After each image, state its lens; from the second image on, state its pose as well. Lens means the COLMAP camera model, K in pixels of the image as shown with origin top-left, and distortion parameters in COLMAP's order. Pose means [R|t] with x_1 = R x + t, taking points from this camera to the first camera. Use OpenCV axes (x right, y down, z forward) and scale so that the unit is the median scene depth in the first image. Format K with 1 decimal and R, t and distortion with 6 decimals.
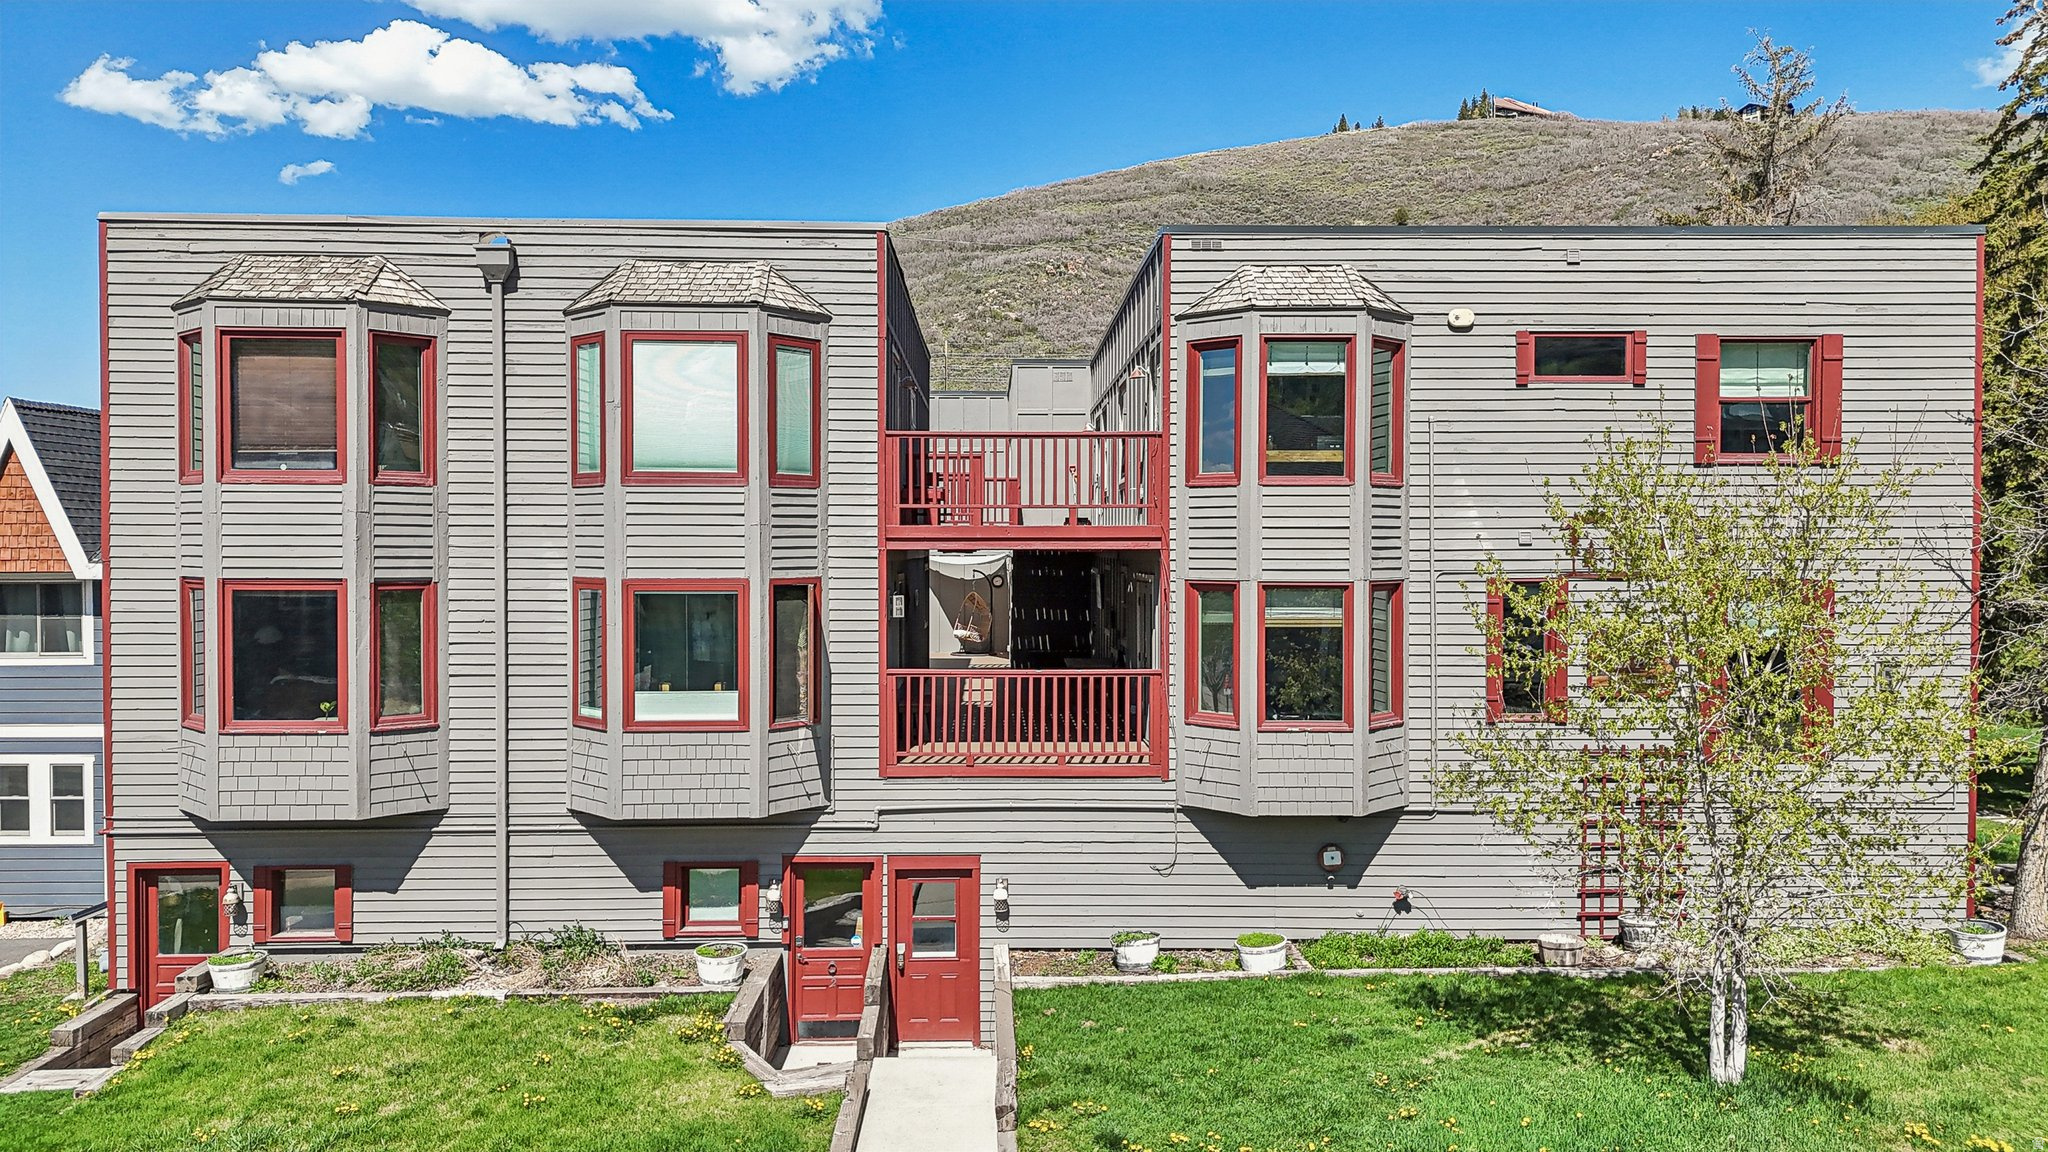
lens RADIAL K [[1497.8, 0, 1024.0], [0, 1497.8, 576.0], [0, 0, 1]] dist [0.045750, -0.000218]
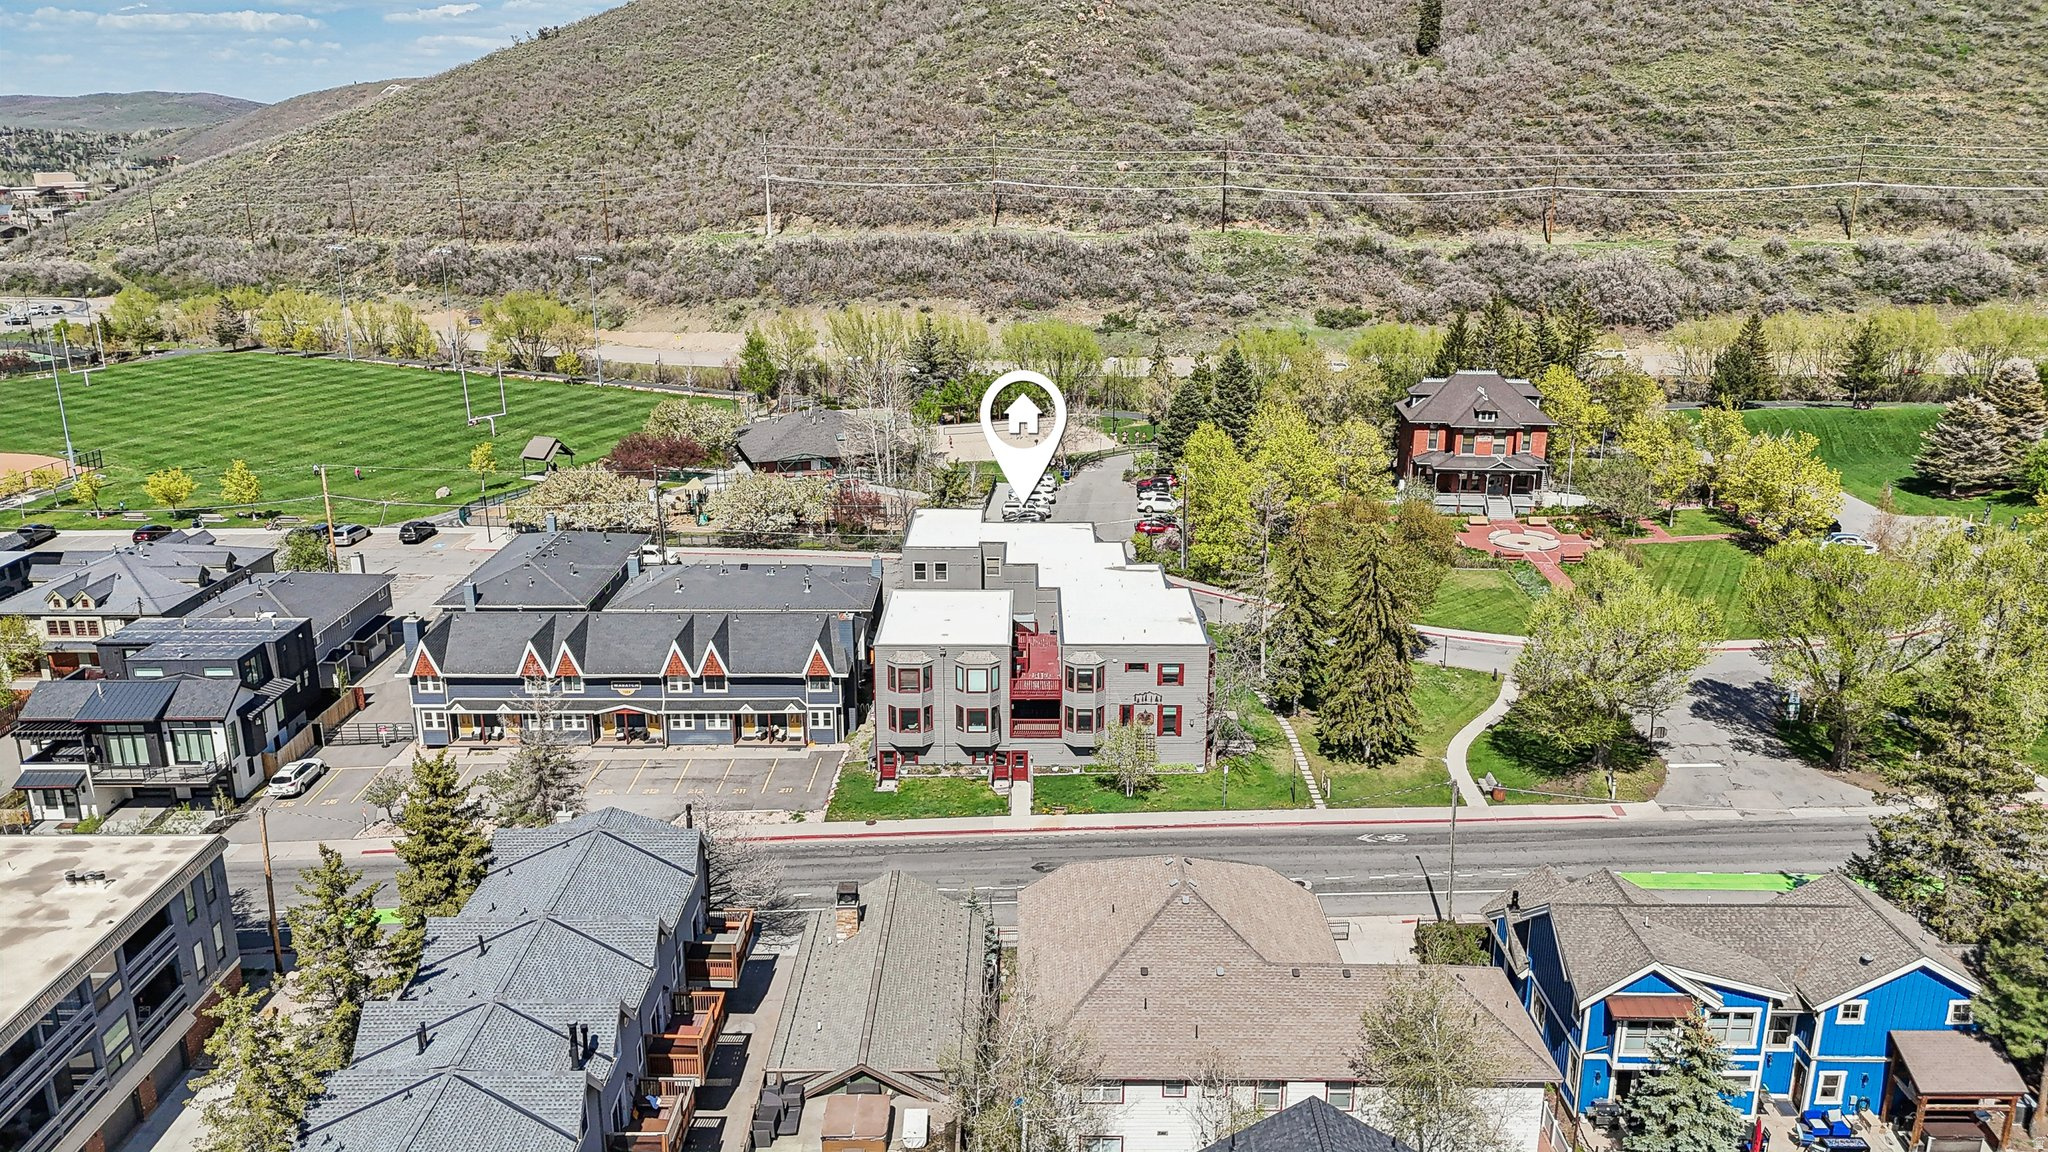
lens RADIAL K [[1508.1, 0, 1024.0], [0, 1508.1, 576.0], [0, 0, 1]] dist [0.061359, -0.000736]
pose [[0.999672, 0.006559, -0.024744, 0.089493], [0.000313, 0.963411, 0.268028, -1.924644], [0.025597, -0.267948, 0.963093, -4.190094]]
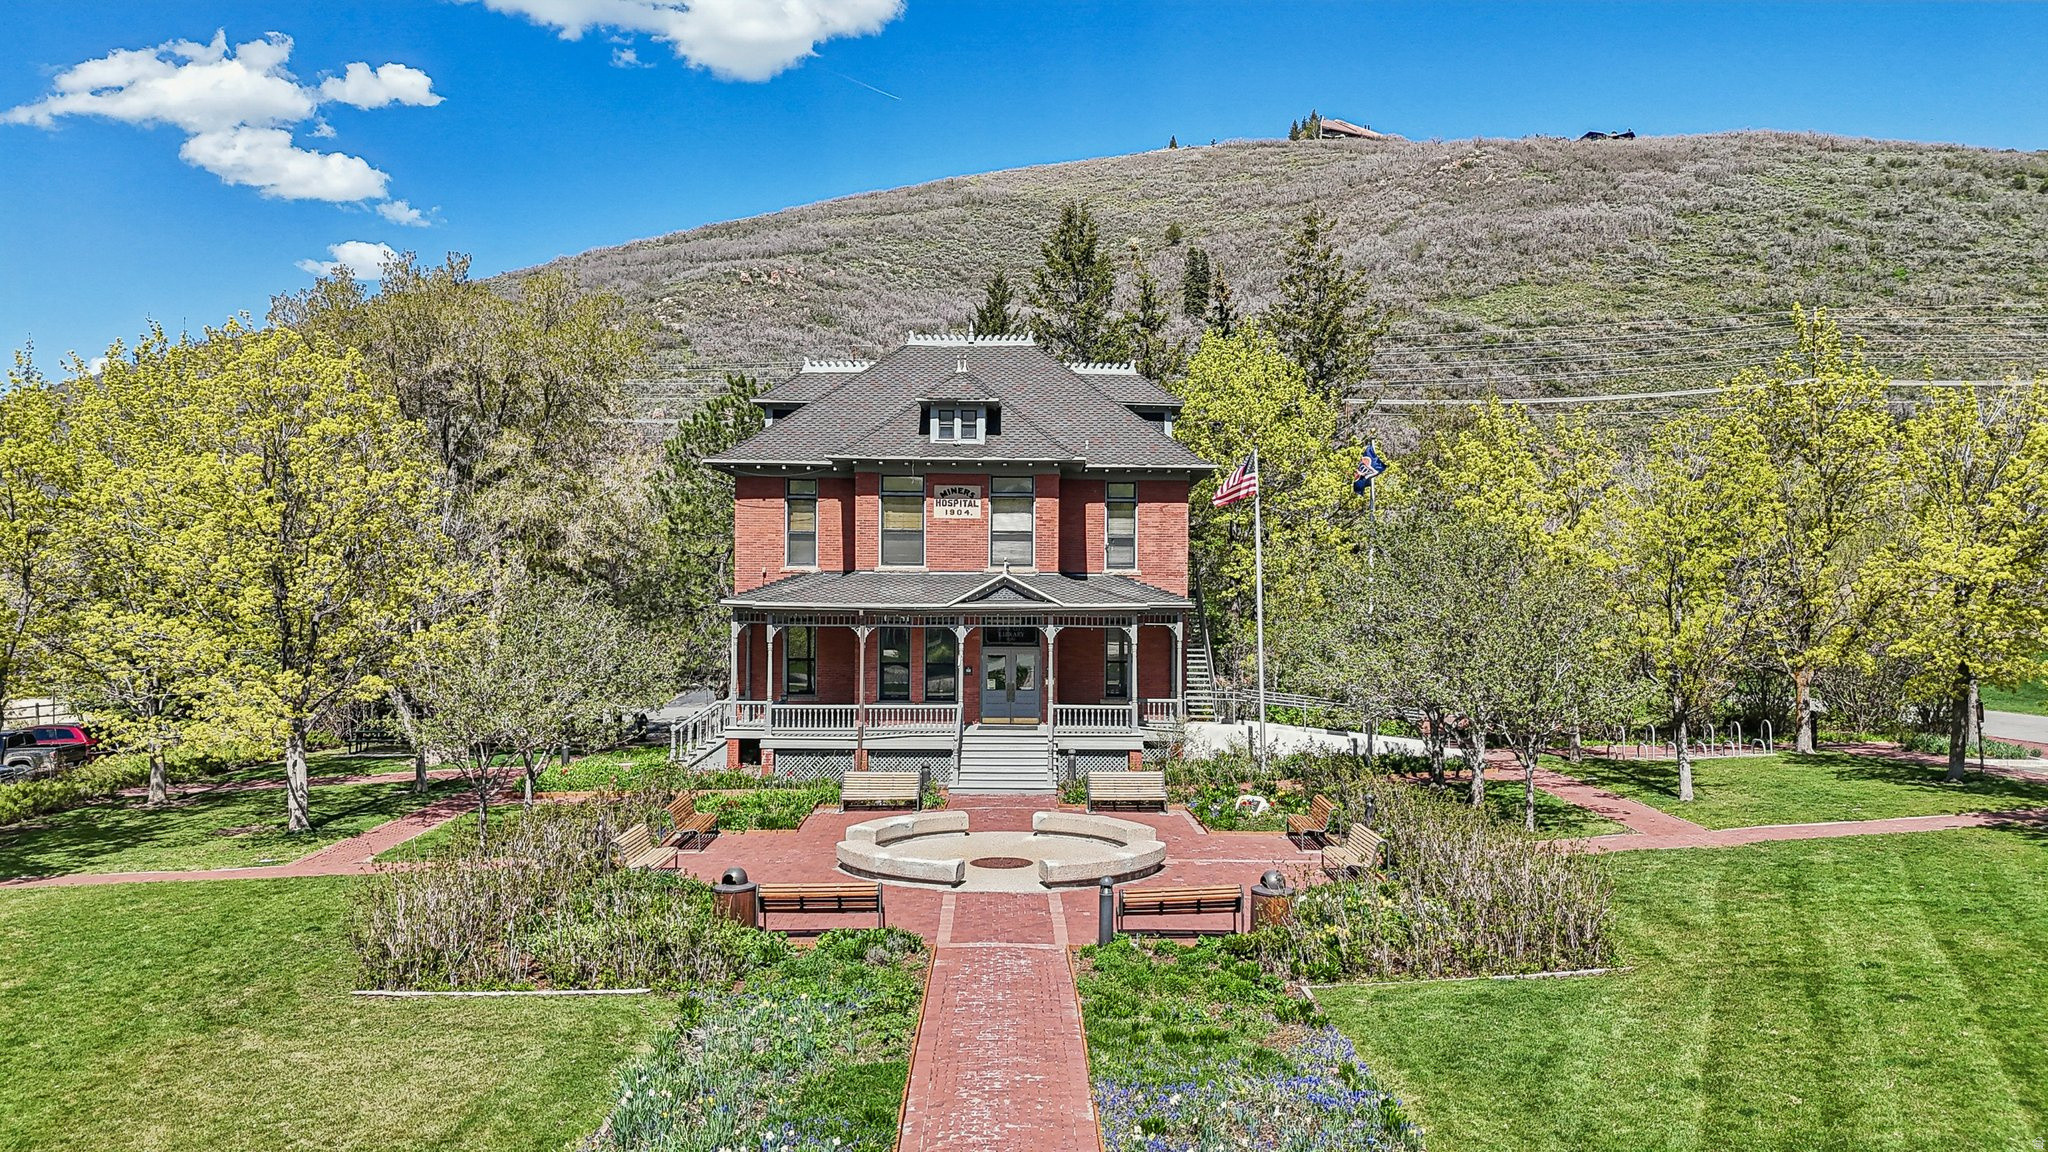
lens RADIAL K [[1508.1, 0, 1024.0], [0, 1508.1, 576.0], [0, 0, 1]] dist [0.061359, -0.000736]
pose [[0.999043, 0.007749, 0.043053, 2.554953], [-0.006475, 0.999540, -0.029632, -0.145944], [-0.043263, 0.029325, 0.998633, 2.260898]]
